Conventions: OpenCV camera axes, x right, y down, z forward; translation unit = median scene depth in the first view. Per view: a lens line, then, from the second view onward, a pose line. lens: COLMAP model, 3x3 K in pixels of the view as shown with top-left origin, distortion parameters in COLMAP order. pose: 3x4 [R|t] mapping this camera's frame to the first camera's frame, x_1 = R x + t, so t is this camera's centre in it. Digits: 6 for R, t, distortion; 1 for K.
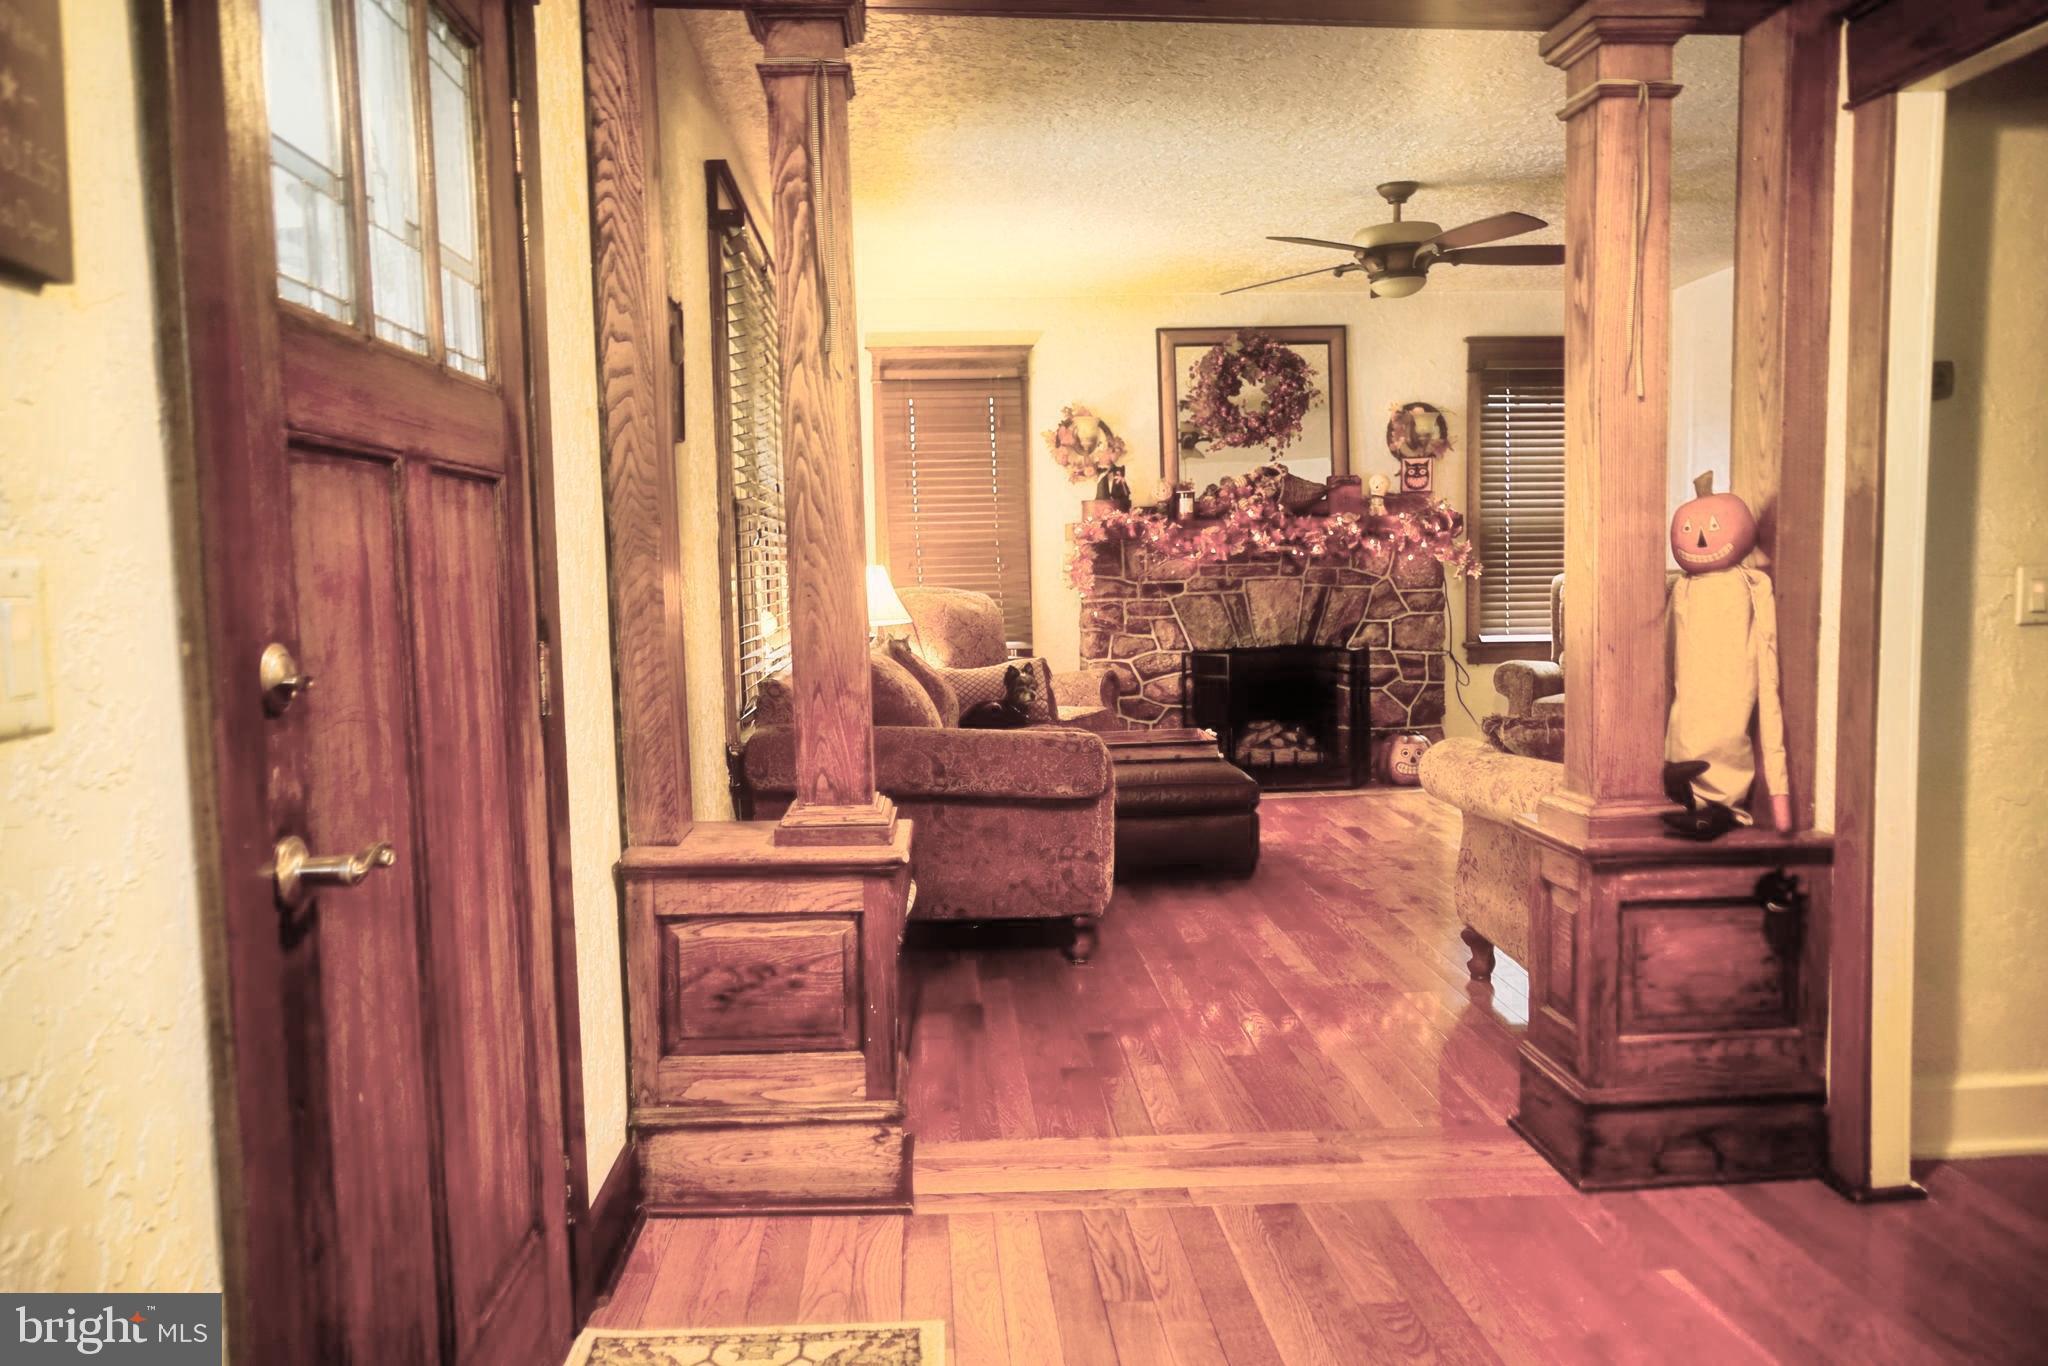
lens RADIAL K [[1353.6, 0, 1024.0], [0, 1353.6, 683.0], [0, 0, 1]] dist [-0.024530, 0.006258]
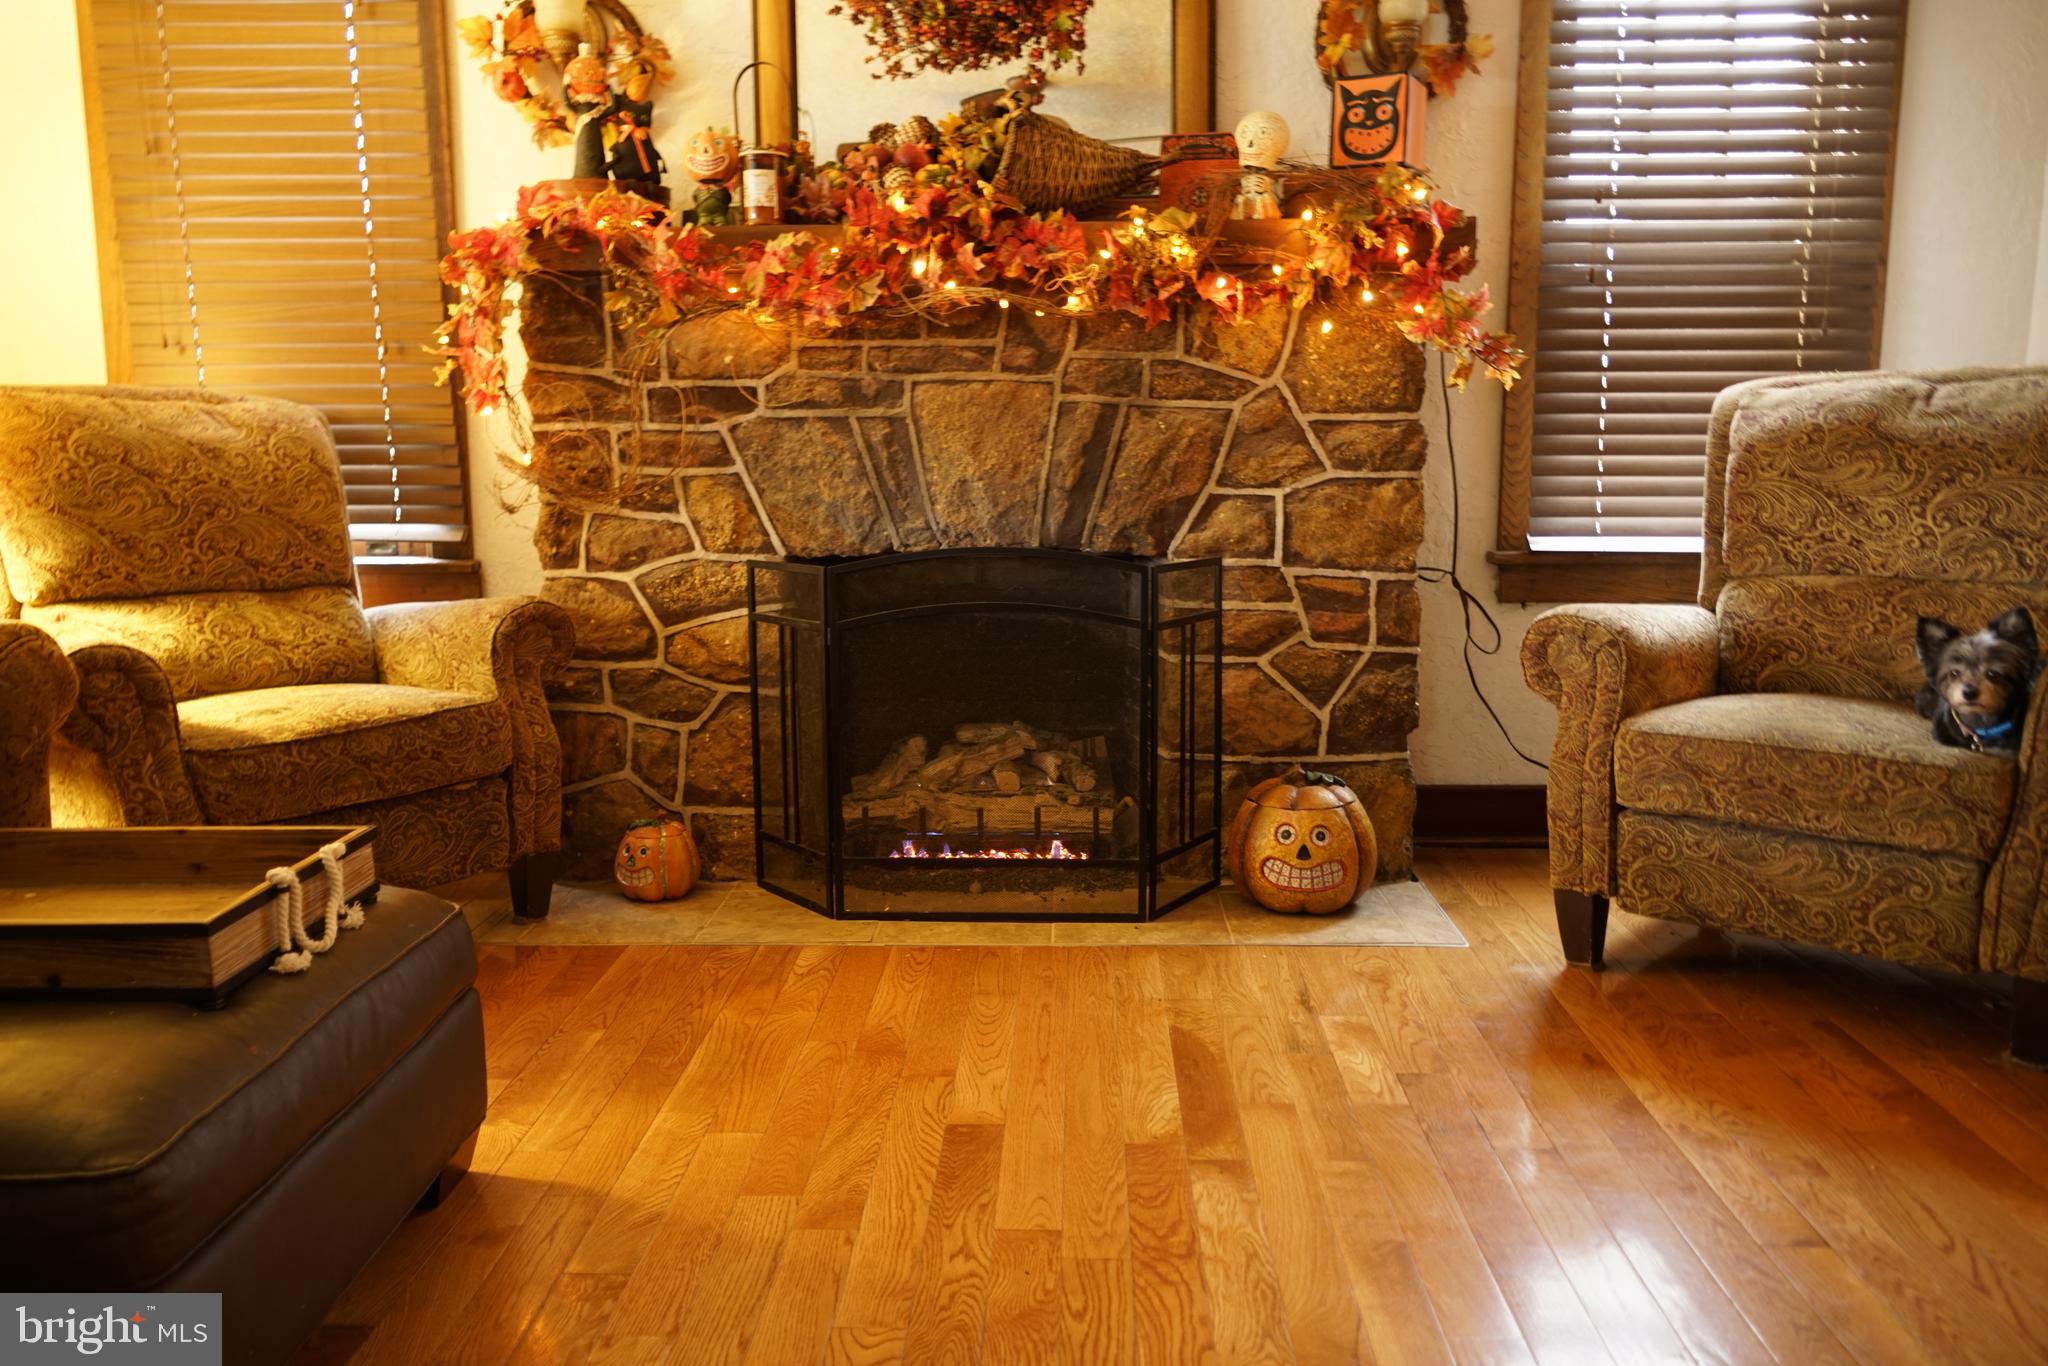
lens RADIAL K [[1511.9, 0, 1024.0], [0, 1511.9, 683.0], [0, 0, 1]] dist [0.003796, 0.000403]
pose [[0.995718, 0.032255, -0.086636, 0.237857], [-0.026209, 0.997200, 0.070031, -0.019405], [0.088653, -0.067461, 0.993776, 0.550058]]
